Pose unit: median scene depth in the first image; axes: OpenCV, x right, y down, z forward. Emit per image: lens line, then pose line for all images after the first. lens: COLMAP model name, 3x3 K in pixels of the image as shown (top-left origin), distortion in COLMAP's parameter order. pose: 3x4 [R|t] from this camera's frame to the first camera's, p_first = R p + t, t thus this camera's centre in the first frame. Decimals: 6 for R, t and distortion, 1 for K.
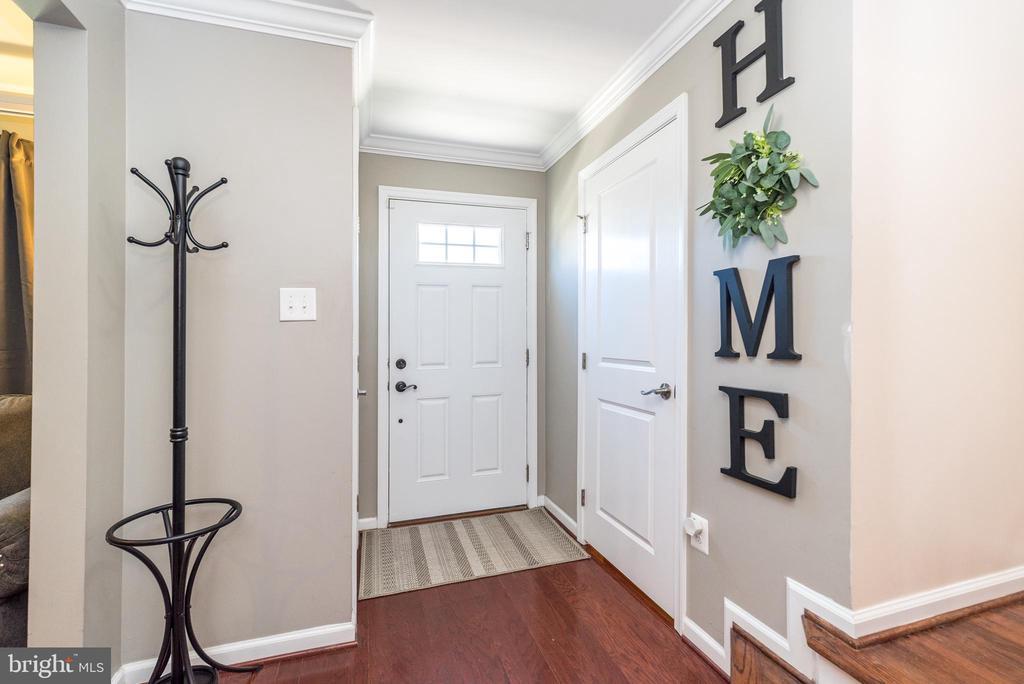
lens RADIAL K [[450.3, 0, 505.7], [0, 450.3, 332.9], [0, 0, 1]] dist [0.006286, 0.001836]
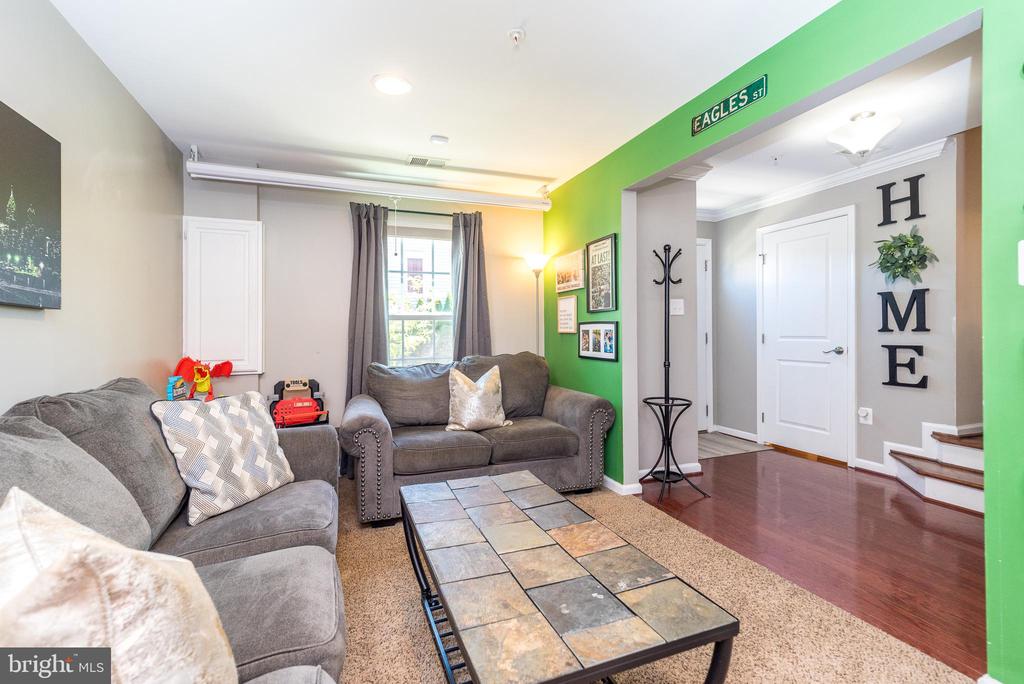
lens RADIAL K [[450.3, 0, 507.3], [0, 450.3, 327.3], [0, 0, 1]] dist [0.006286, 0.001836]
pose [[0.998421, -0.001402, 0.056162, -1.589194], [0.001535, 0.999996, -0.002321, 0.037736], [-0.056159, 0.002404, 0.998419, -1.188096]]
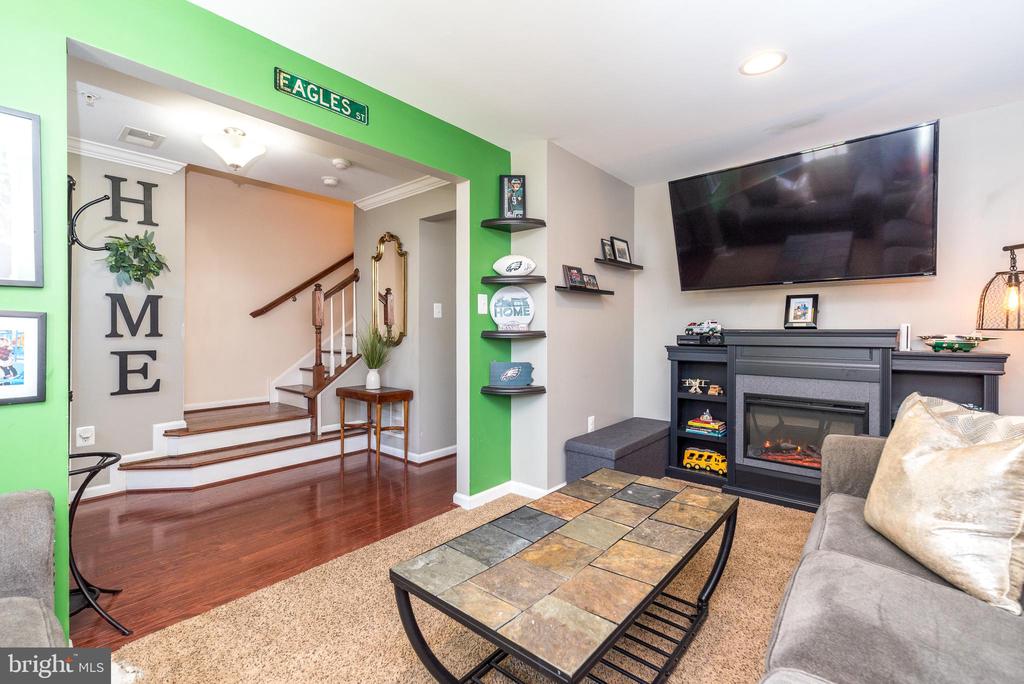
lens RADIAL K [[450.3, 0, 507.0], [0, 450.3, 336.8], [0, 0, 1]] dist [0.006286, 0.001836]
pose [[-0.528444, 0.000549, 0.848968, -2.321776], [-0.000418, 1.000000, -0.000906, 0.059067], [-0.848968, -0.000833, -0.528444, 0.621436]]
